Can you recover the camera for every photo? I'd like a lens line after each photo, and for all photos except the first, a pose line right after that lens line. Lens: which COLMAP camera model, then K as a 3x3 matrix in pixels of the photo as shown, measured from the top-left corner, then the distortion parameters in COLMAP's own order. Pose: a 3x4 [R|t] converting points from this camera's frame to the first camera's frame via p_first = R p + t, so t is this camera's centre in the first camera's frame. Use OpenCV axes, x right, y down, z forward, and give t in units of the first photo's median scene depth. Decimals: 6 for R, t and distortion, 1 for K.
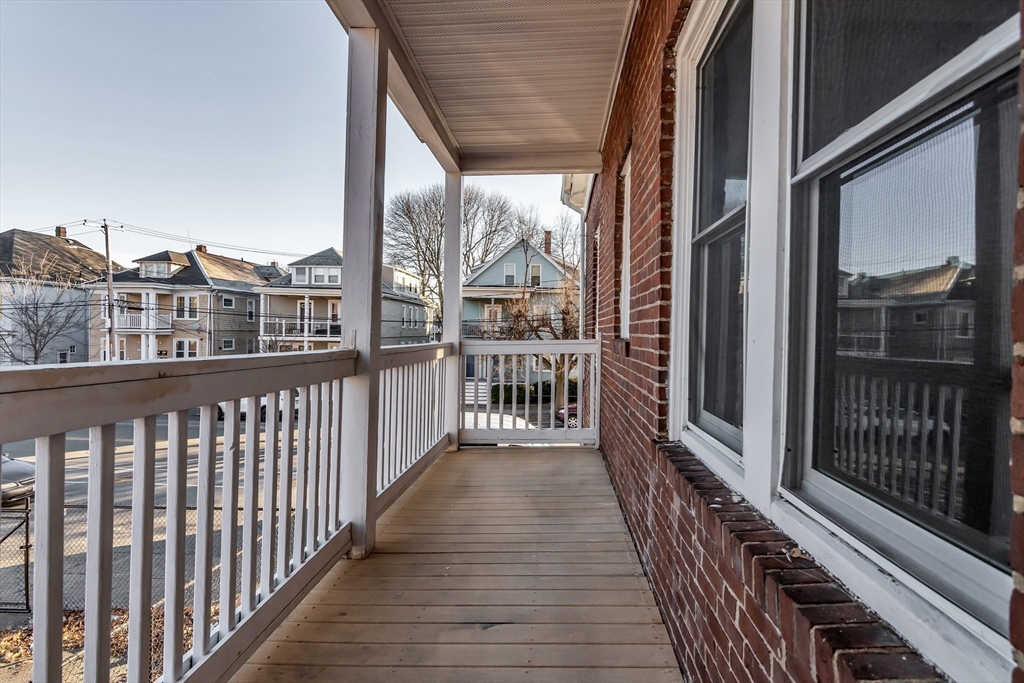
lens RADIAL K [[523.6, 0, 514.4], [0, 523.6, 334.6], [0, 0, 1]] dist [0.001774, 0.000612]
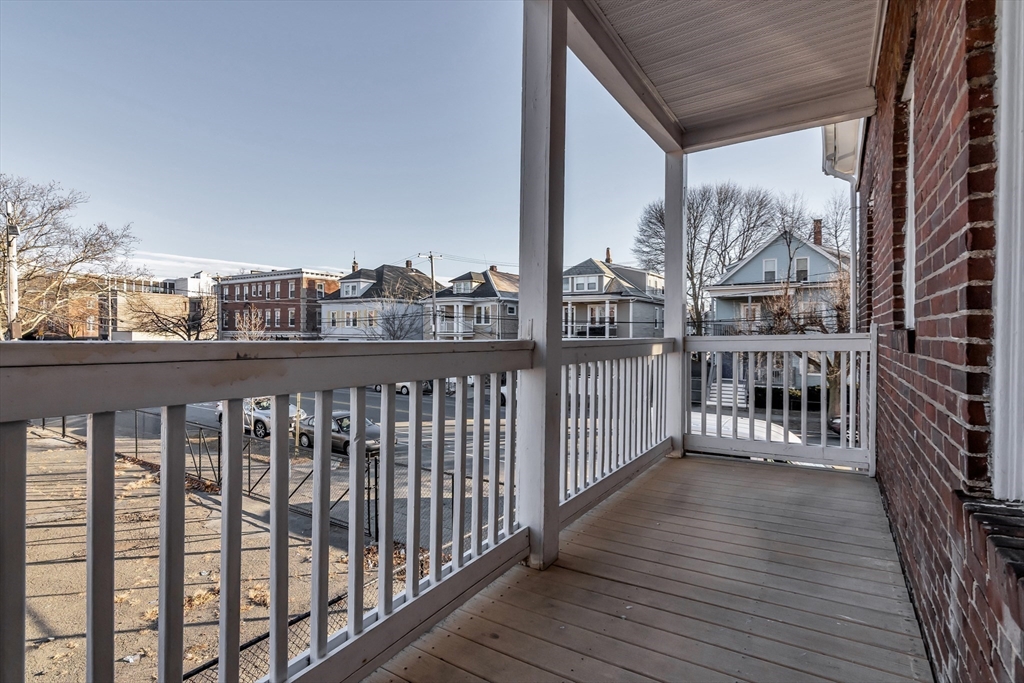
lens RADIAL K [[481.9, 0, 511.9], [0, 481.9, 332.4], [0, 0, 1]] dist [0.000384, 0.000141]
pose [[0.873520, -0.009463, -0.486696, 0.037466], [0.005628, 0.999941, -0.009342, 0.010498], [0.486755, 0.005421, 0.873522, 0.113499]]
